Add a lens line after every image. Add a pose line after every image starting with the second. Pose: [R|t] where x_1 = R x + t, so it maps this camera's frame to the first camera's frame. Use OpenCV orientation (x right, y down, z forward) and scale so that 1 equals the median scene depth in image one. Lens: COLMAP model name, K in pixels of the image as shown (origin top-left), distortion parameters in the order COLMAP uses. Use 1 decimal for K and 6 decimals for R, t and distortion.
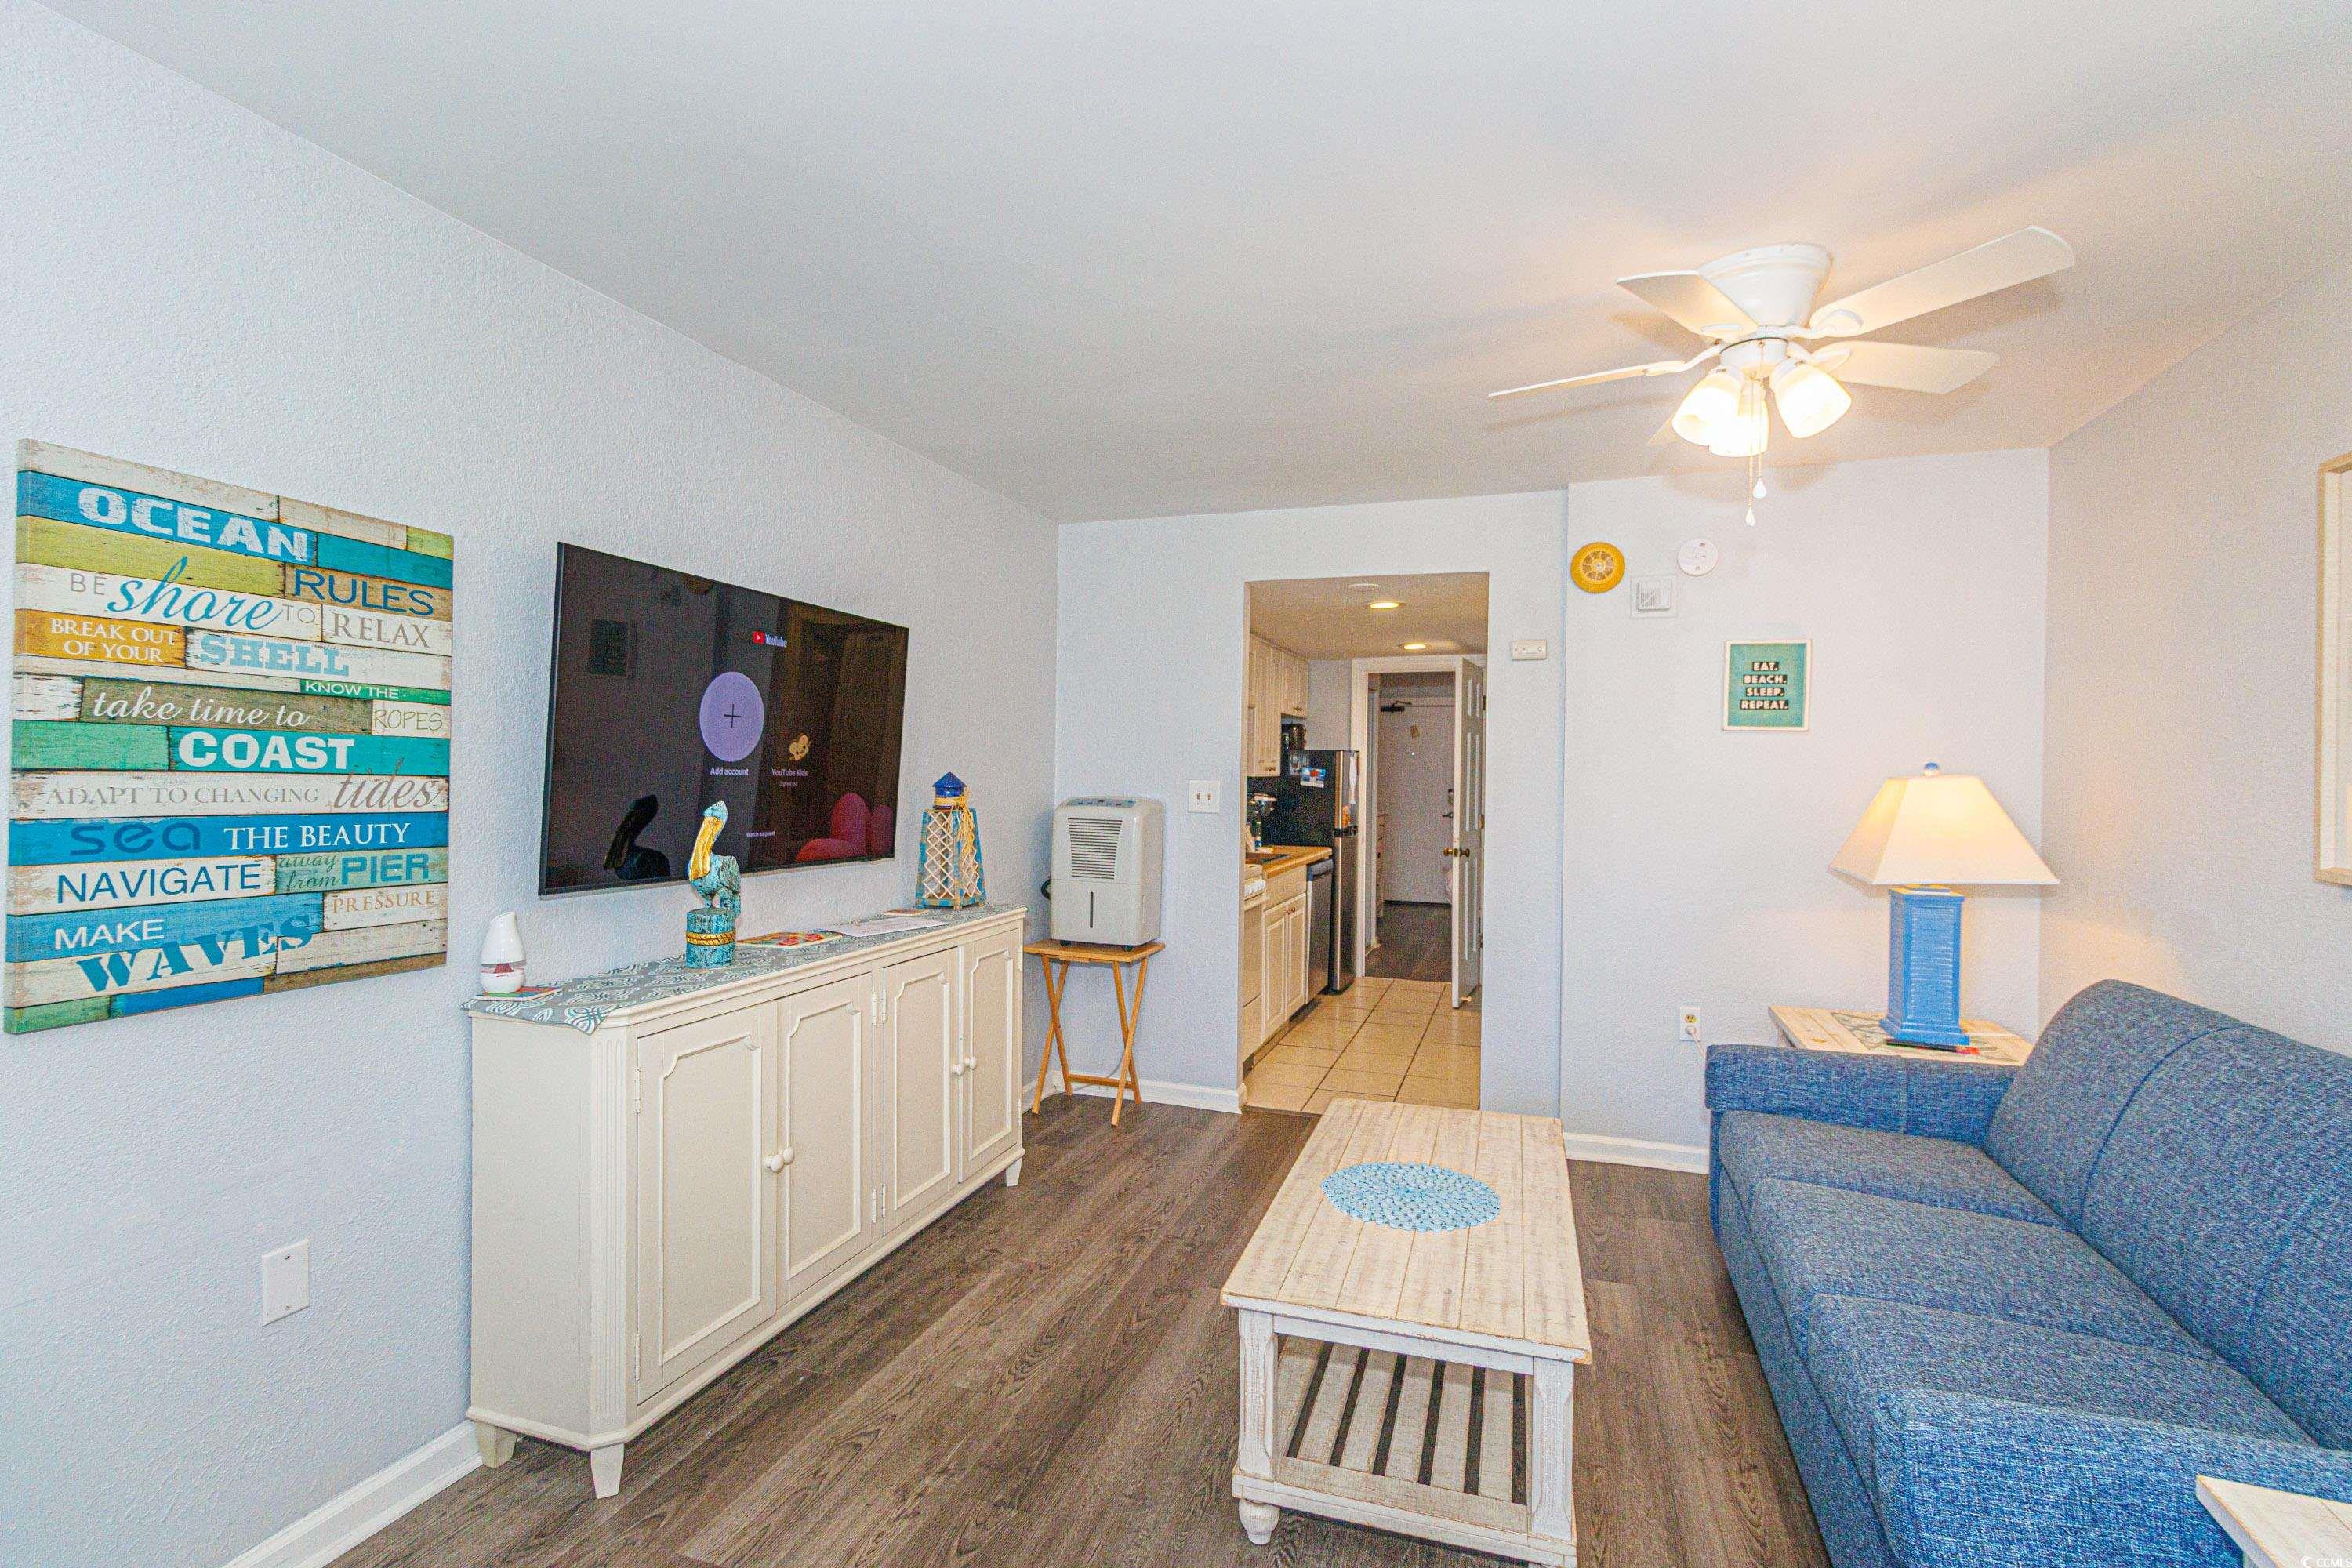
lens RADIAL K [[1082.5, 0, 1169.0], [0, 1082.5, 777.0], [0, 0, 1]] dist [-0.000532, 0.002750]
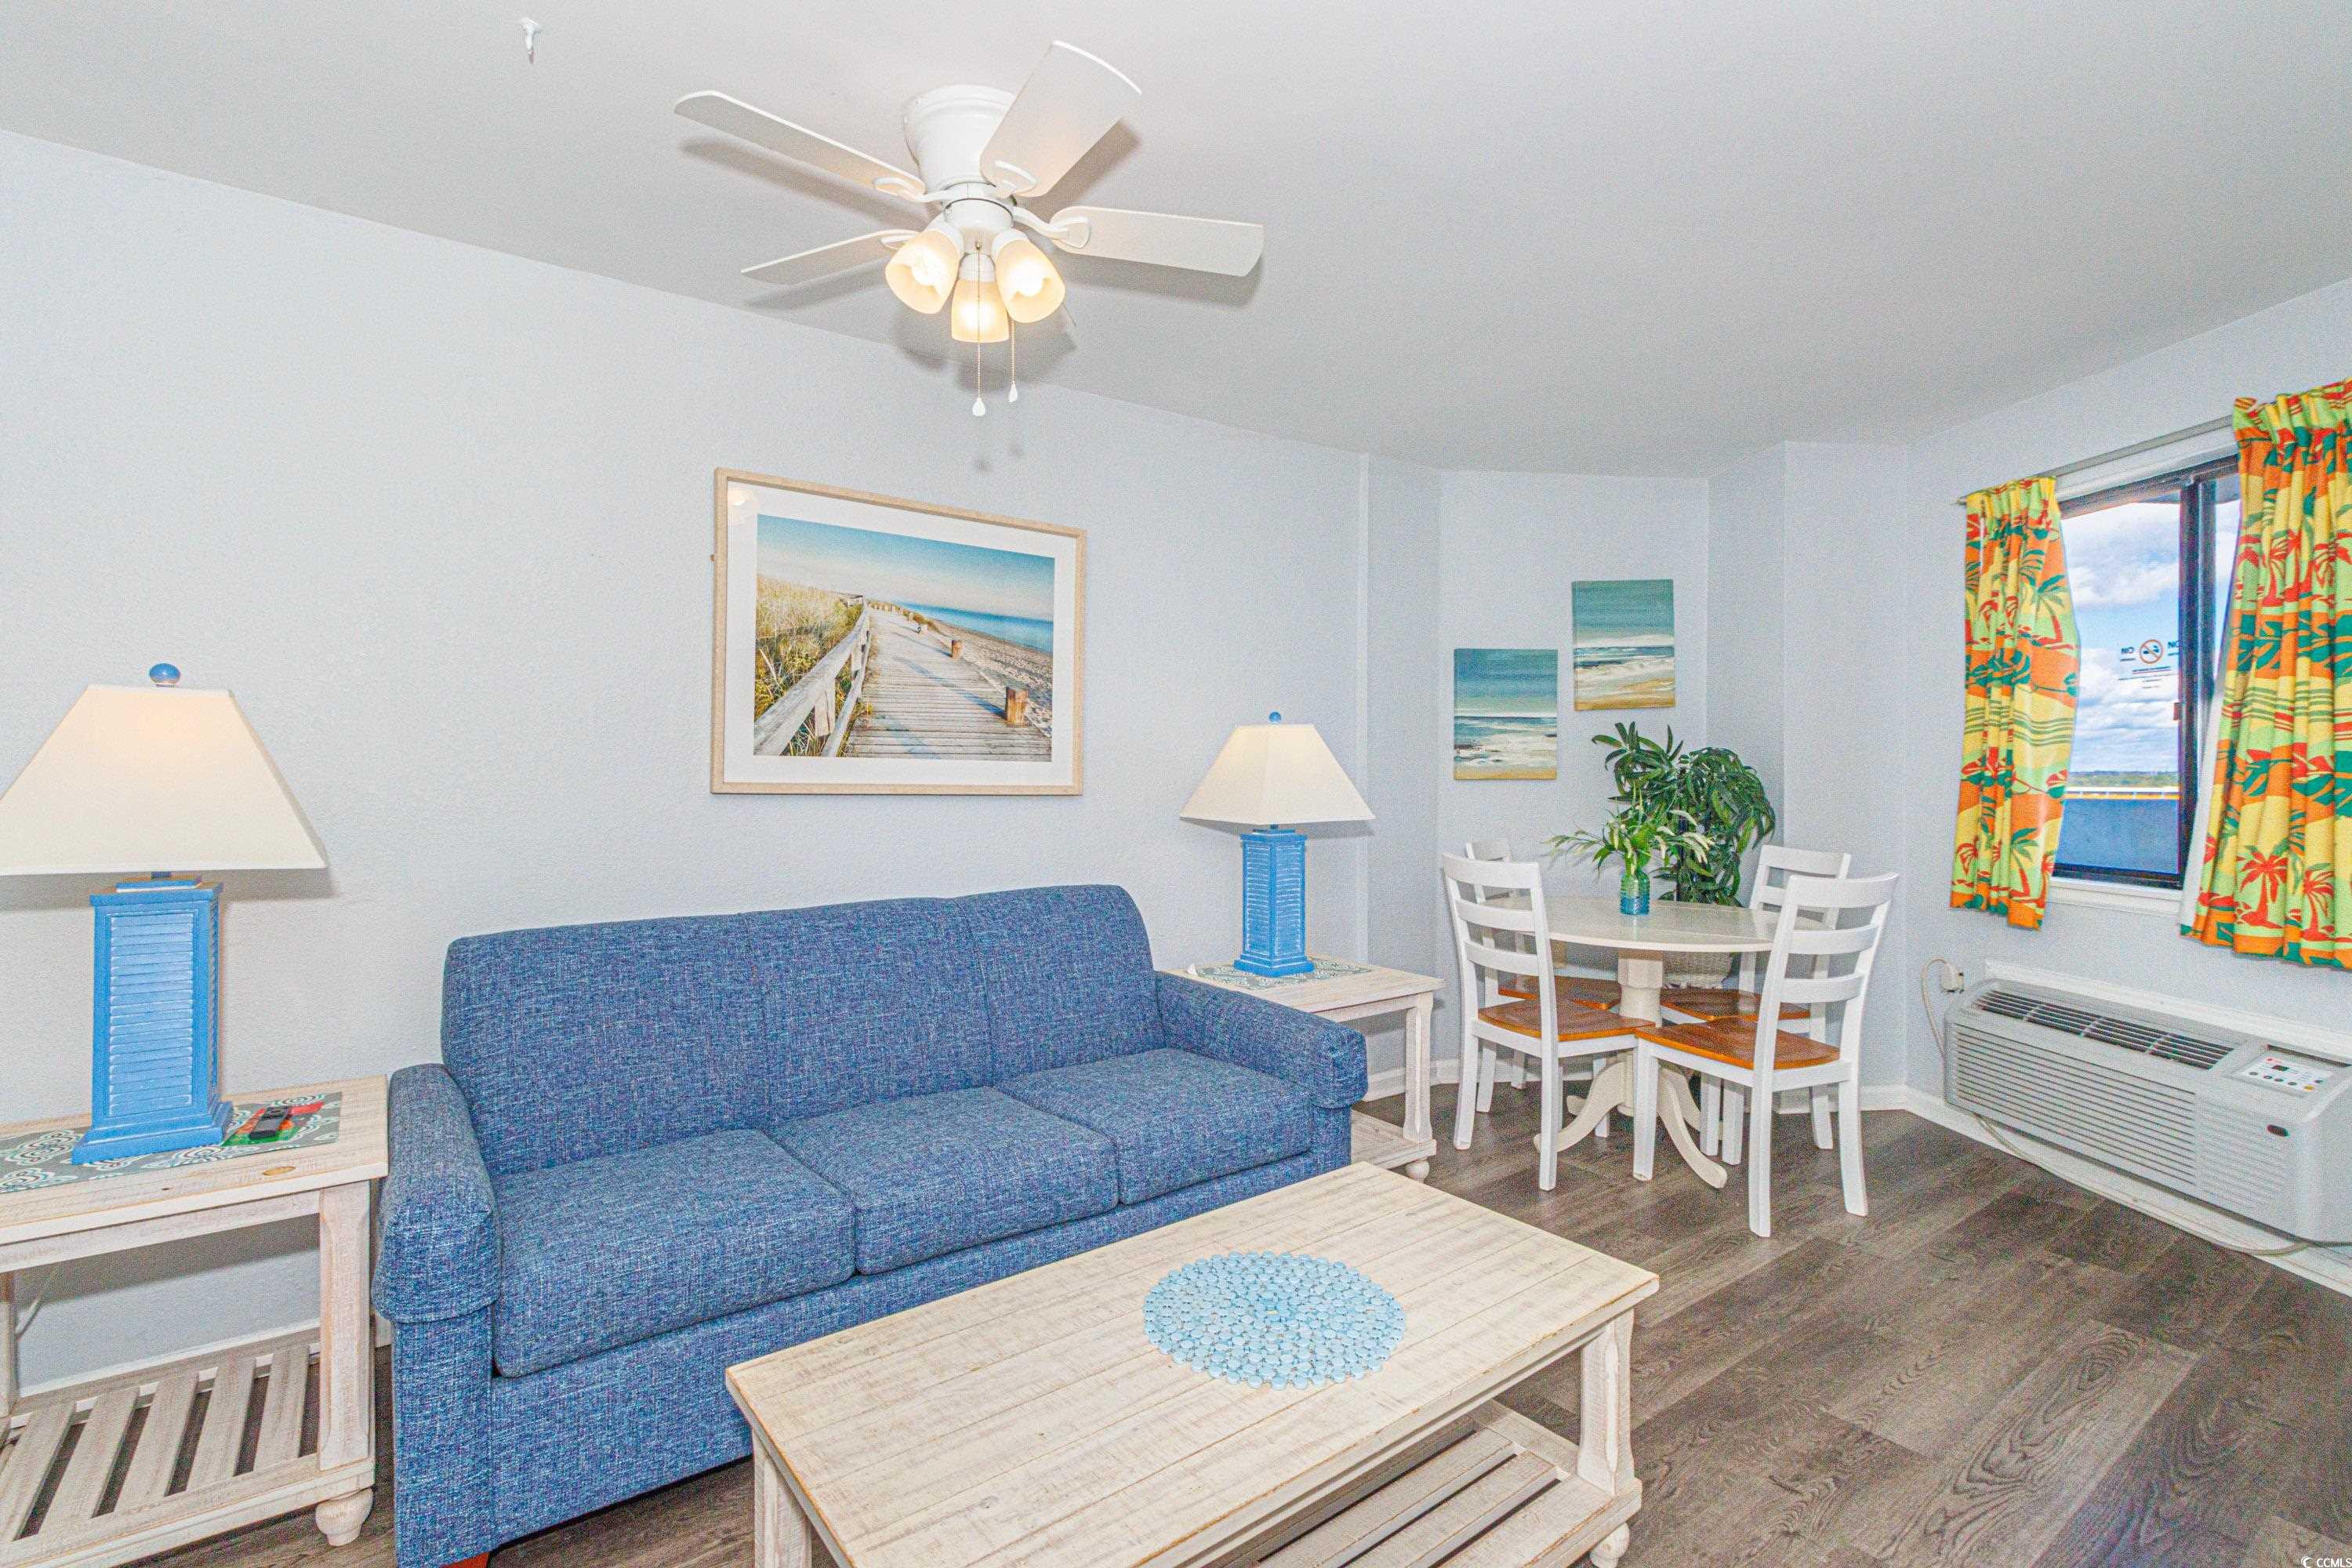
lens RADIAL K [[1082.5, 0, 1163.2], [0, 1082.5, 781.3], [0, 0, 1]] dist [-0.000532, 0.002750]
pose [[-0.820462, -0.015998, 0.571477, -0.083088], [-0.005973, 0.999794, 0.019412, 0.042268], [-0.571669, 0.012514, -0.820389, 1.387332]]
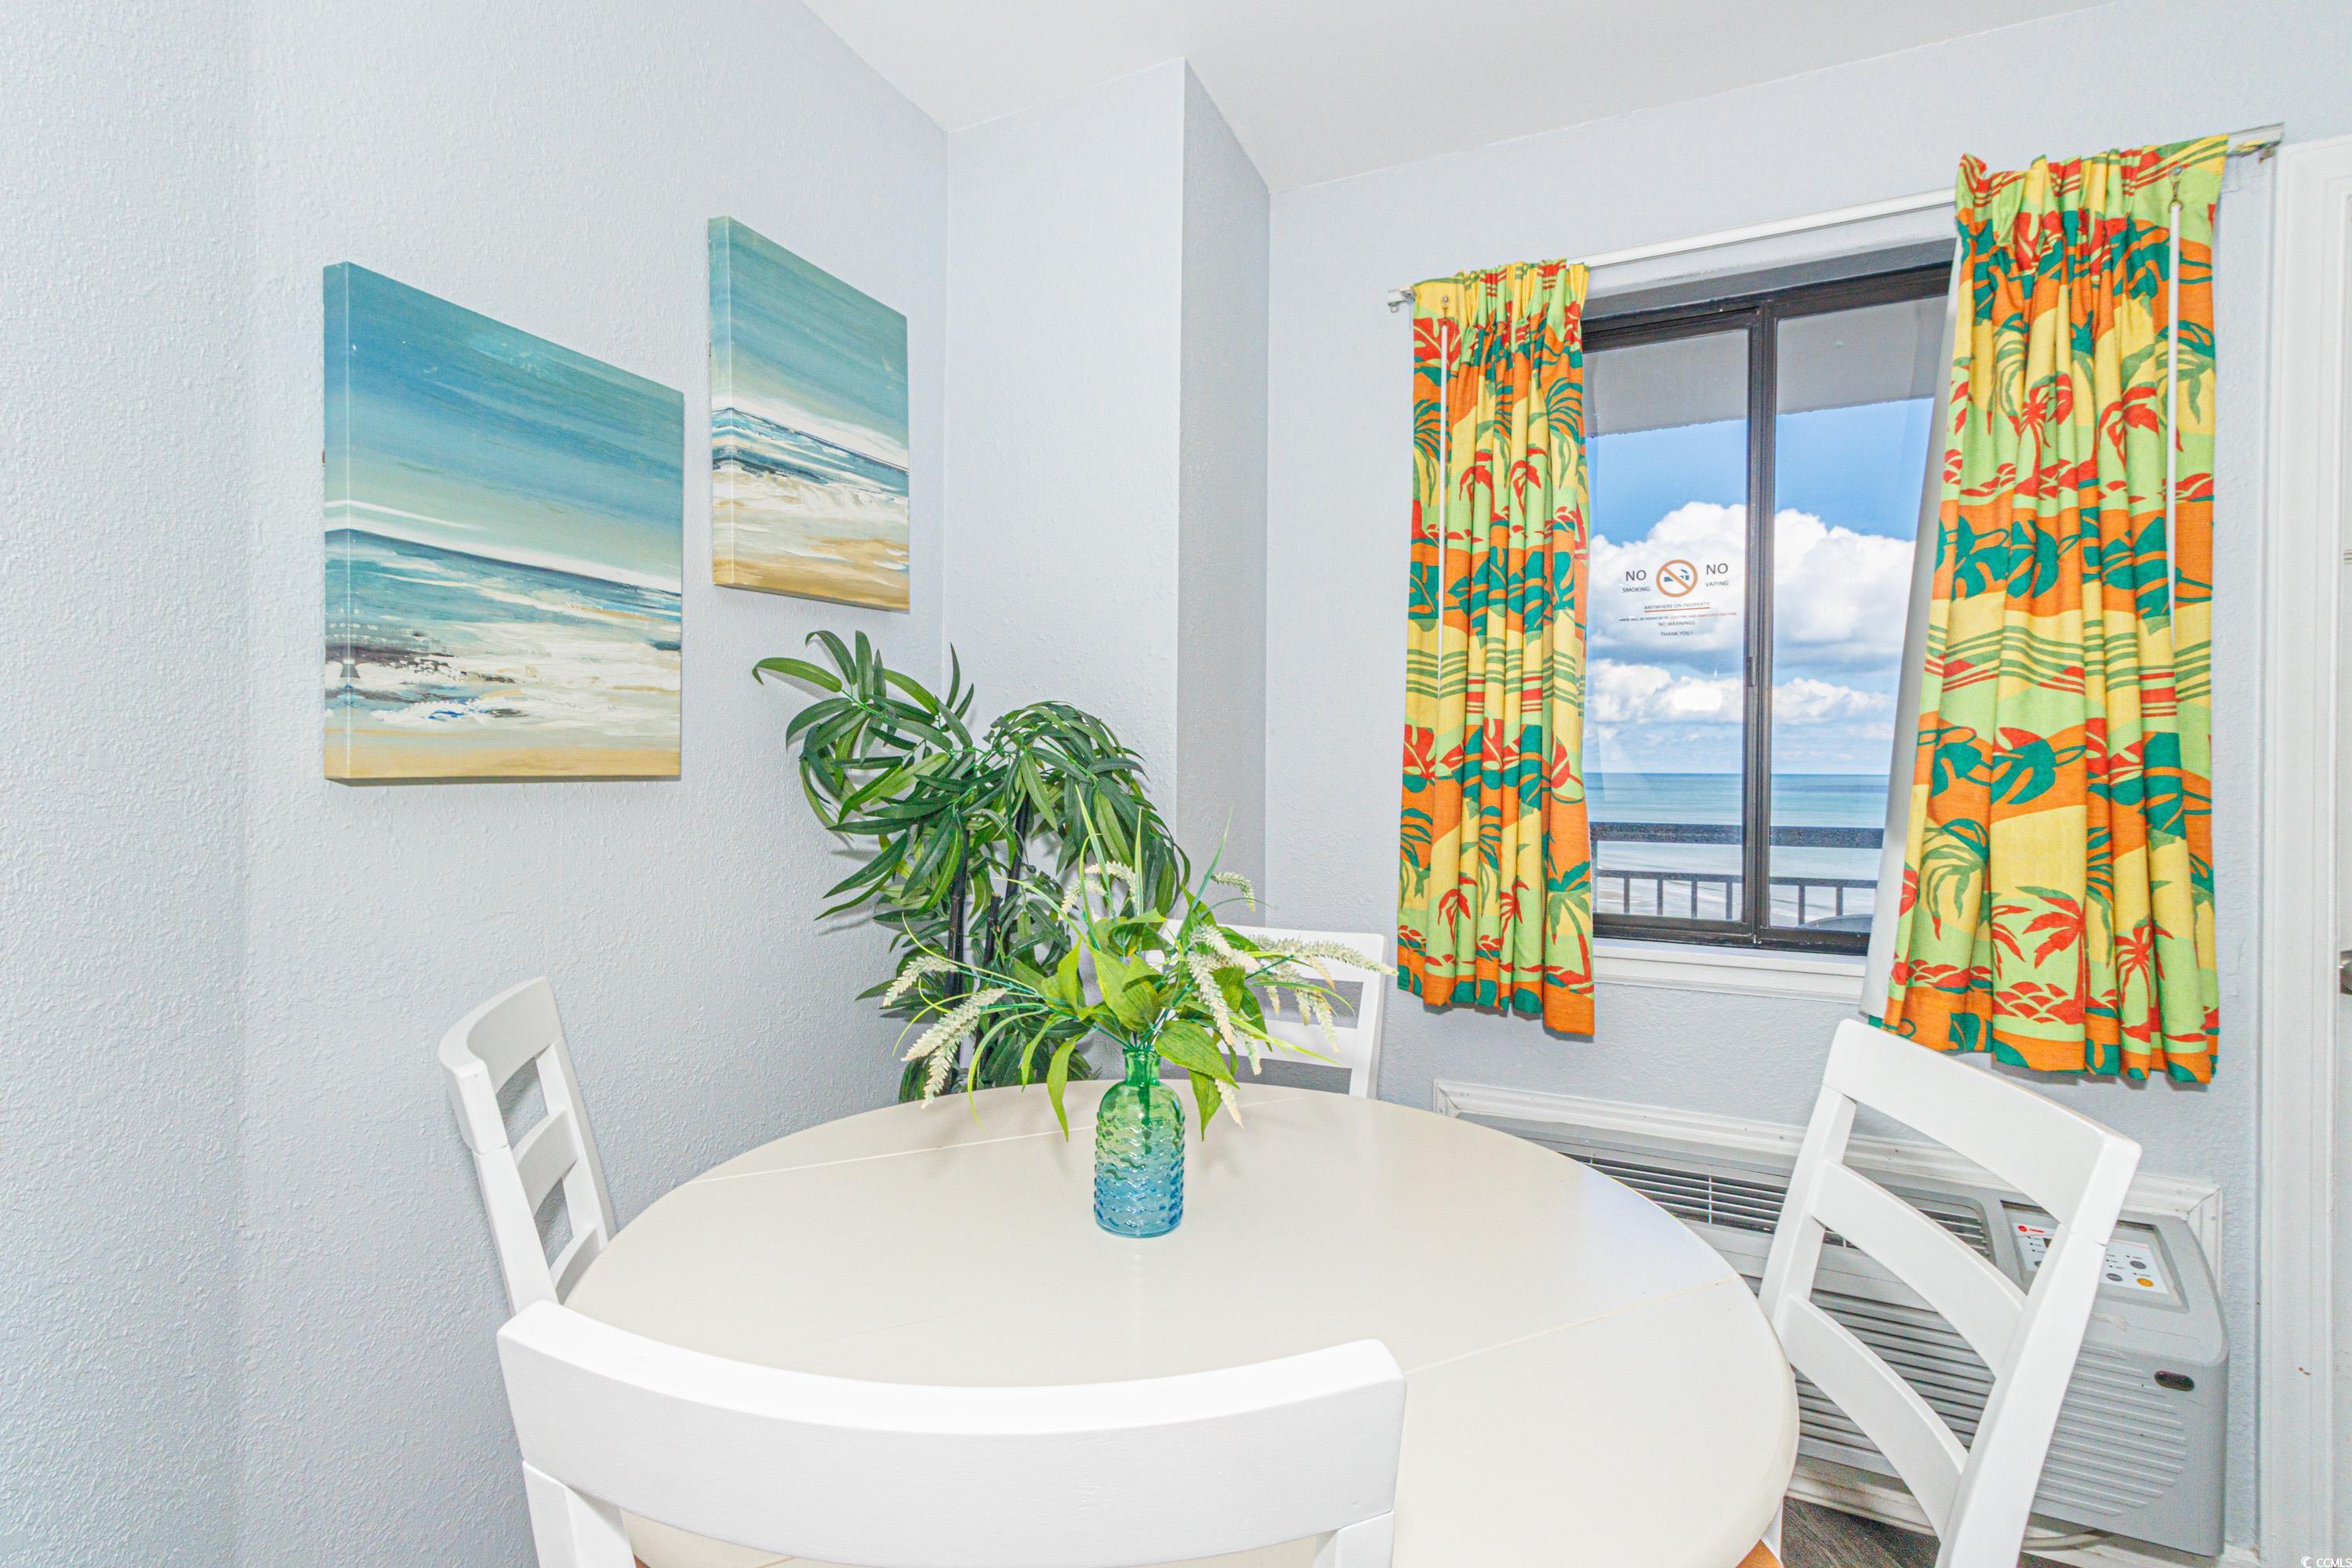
lens RADIAL K [[1082.5, 0, 1166.1], [0, 1082.5, 777.4], [0, 0, 1]] dist [-0.000532, 0.002750]
pose [[-0.910235, -0.014057, -0.413854, 0.357957], [-0.020101, 0.999745, 0.010254, 0.057175], [0.413604, 0.017652, -0.910286, 0.335749]]
